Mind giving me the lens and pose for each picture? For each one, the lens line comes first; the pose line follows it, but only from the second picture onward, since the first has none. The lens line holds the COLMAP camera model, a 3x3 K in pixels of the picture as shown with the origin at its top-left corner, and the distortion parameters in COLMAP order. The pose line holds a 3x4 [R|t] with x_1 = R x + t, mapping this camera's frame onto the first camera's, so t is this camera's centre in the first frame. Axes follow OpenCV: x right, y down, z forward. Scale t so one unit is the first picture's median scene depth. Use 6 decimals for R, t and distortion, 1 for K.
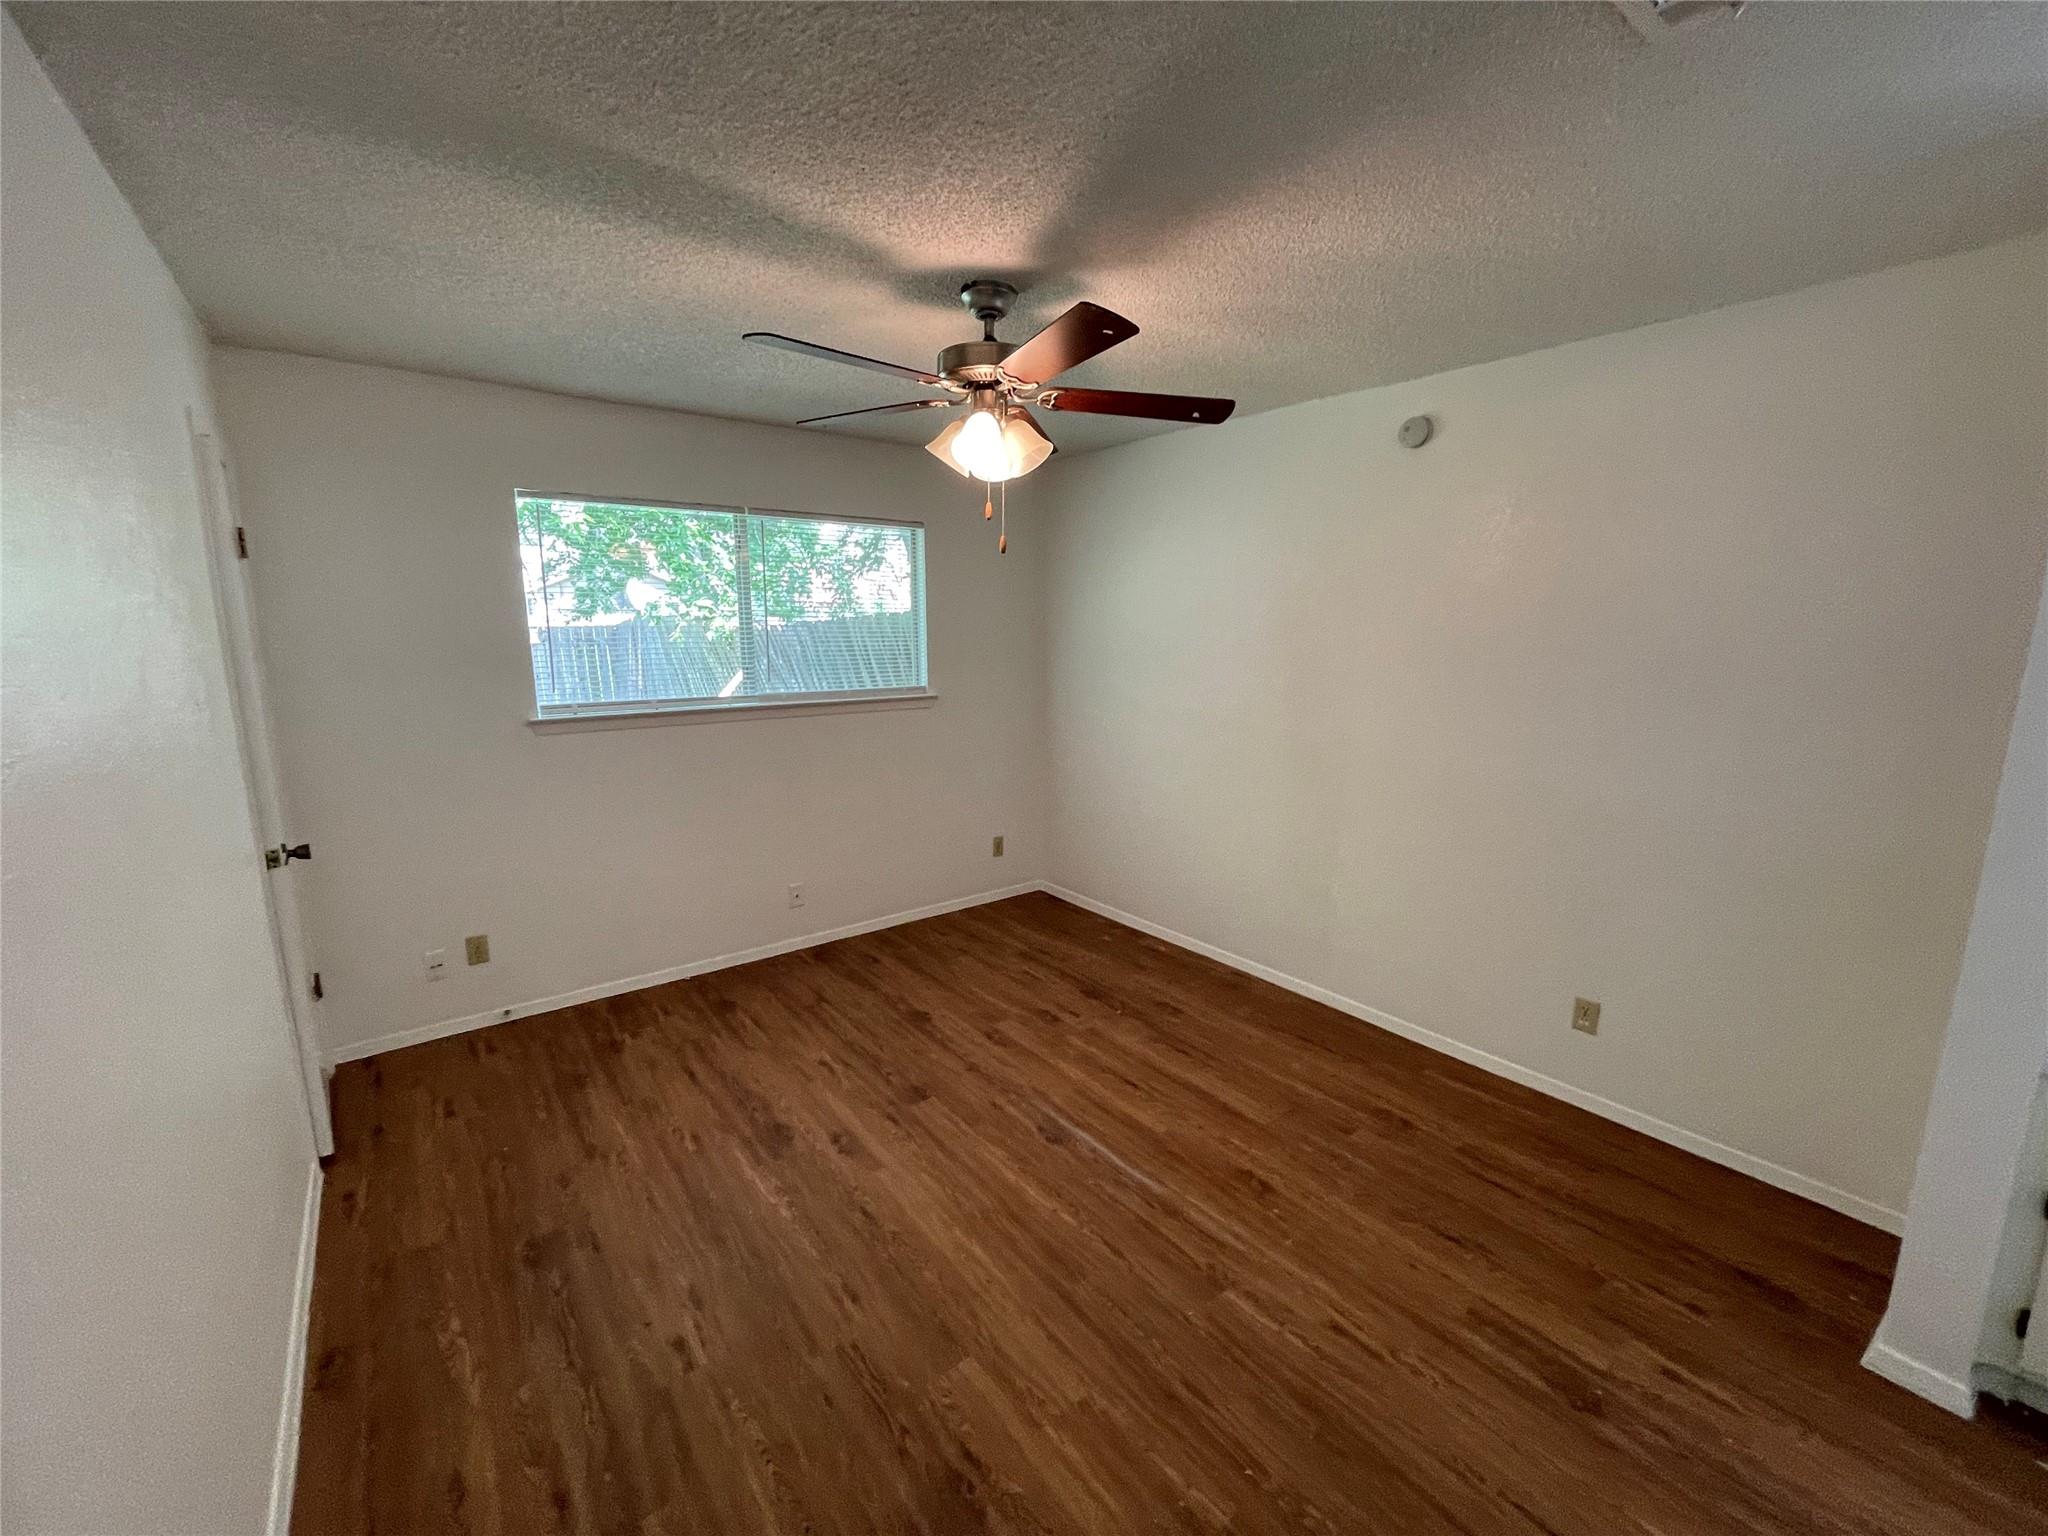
lens RADIAL K [[828.4, 0, 1024.0], [0, 828.4, 768.0], [0, 0, 1]] dist [-0.002042, -0.000426]
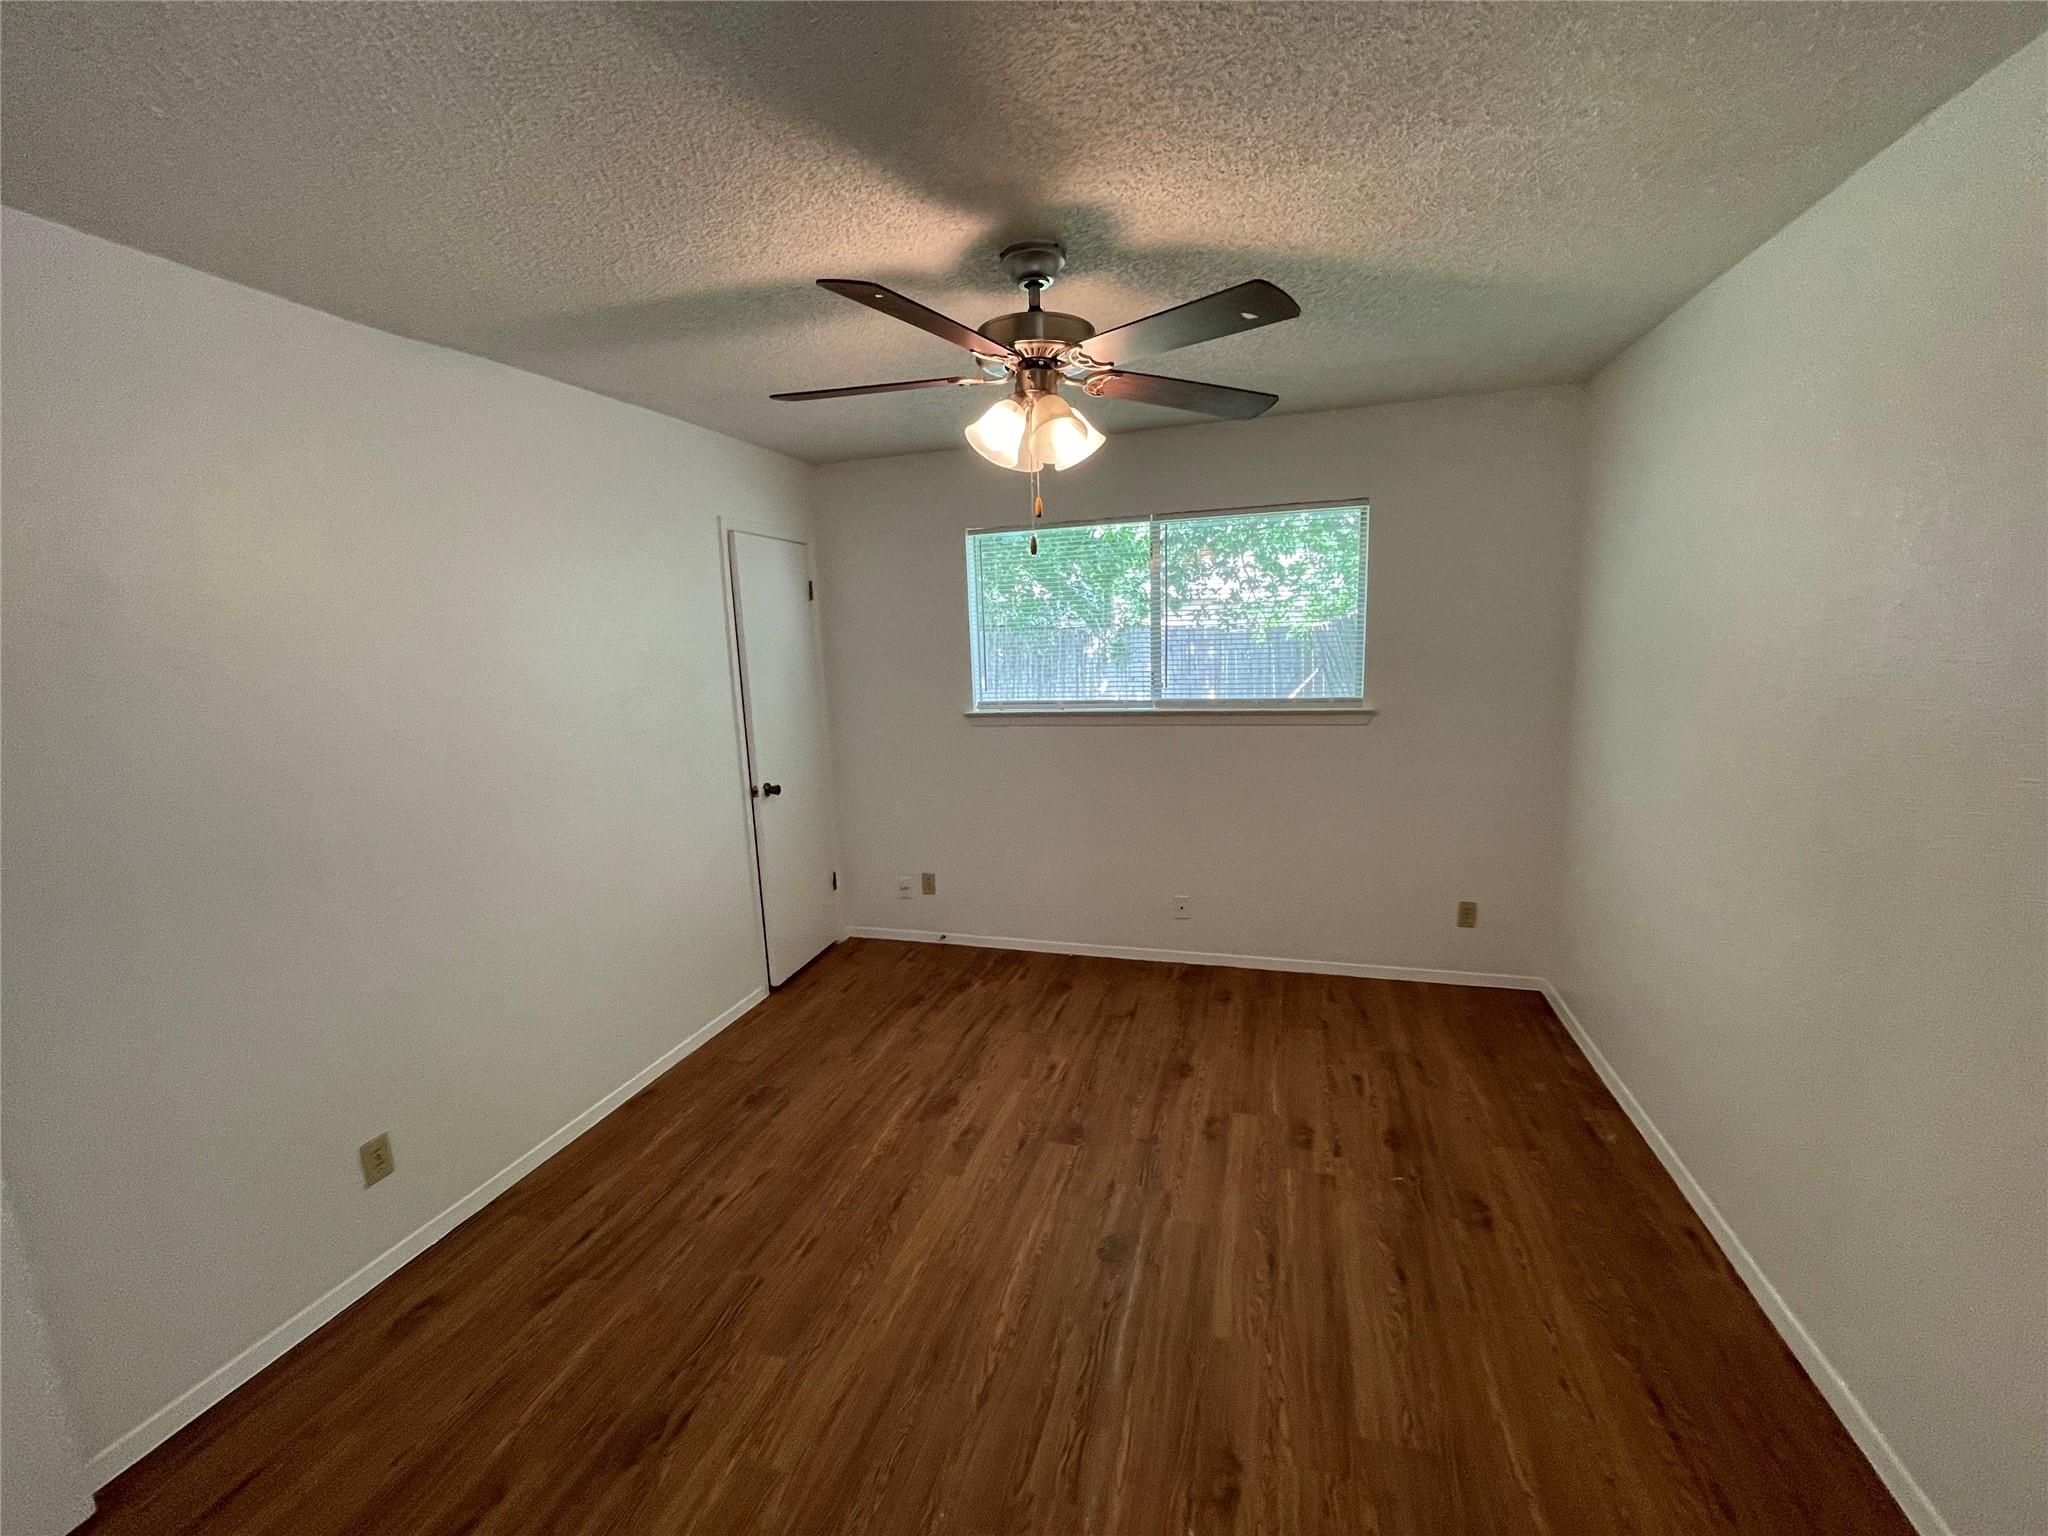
lens RADIAL K [[821.5, 0, 1017.3], [0, 821.5, 777.0], [0, 0, 1]] dist [-0.000049, 0.000310]
pose [[0.582300, 0.120704, -0.803964, 0.497889], [-0.103529, 0.991875, 0.073932, -0.066802], [0.806355, 0.040183, 0.590065, 0.357232]]
